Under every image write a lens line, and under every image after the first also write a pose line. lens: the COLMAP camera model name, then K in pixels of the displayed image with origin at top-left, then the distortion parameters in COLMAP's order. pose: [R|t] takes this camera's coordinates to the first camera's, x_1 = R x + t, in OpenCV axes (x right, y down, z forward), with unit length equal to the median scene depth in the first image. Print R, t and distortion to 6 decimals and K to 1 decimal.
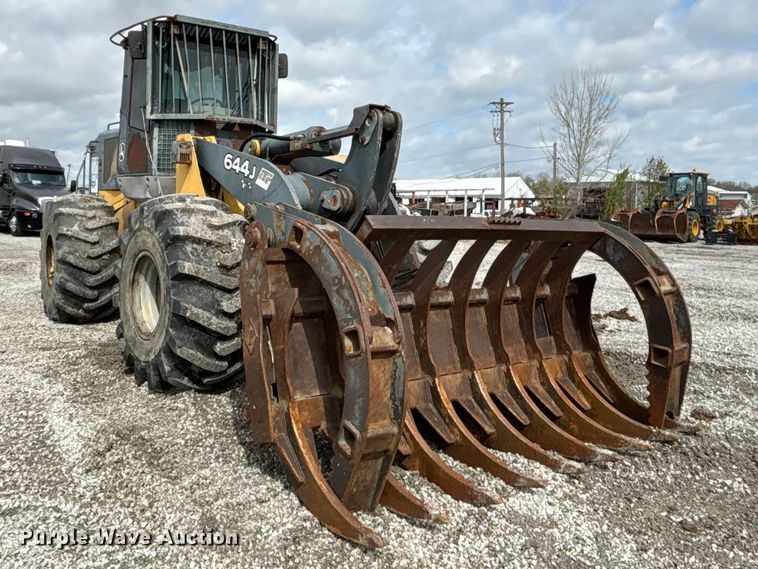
lens RADIAL K [[667.0, 0, 337.0], [0, 667.0, 276.4], [0, 0, 1]] dist [0.010084, 0.008512]
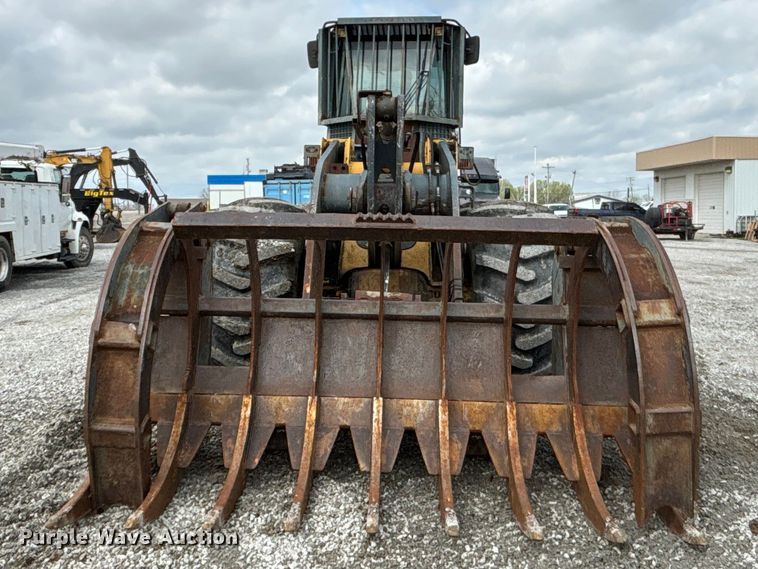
lens RADIAL K [[730.8, 0, 377.5], [0, 730.8, 281.7], [0, 0, 1]] dist [0.042537, 0.000000]
pose [[0.796466, 0.041649, -0.603247, 0.436912], [-0.049592, 0.998763, 0.003479, -0.004090], [0.602646, 0.027145, 0.797547, 0.156886]]
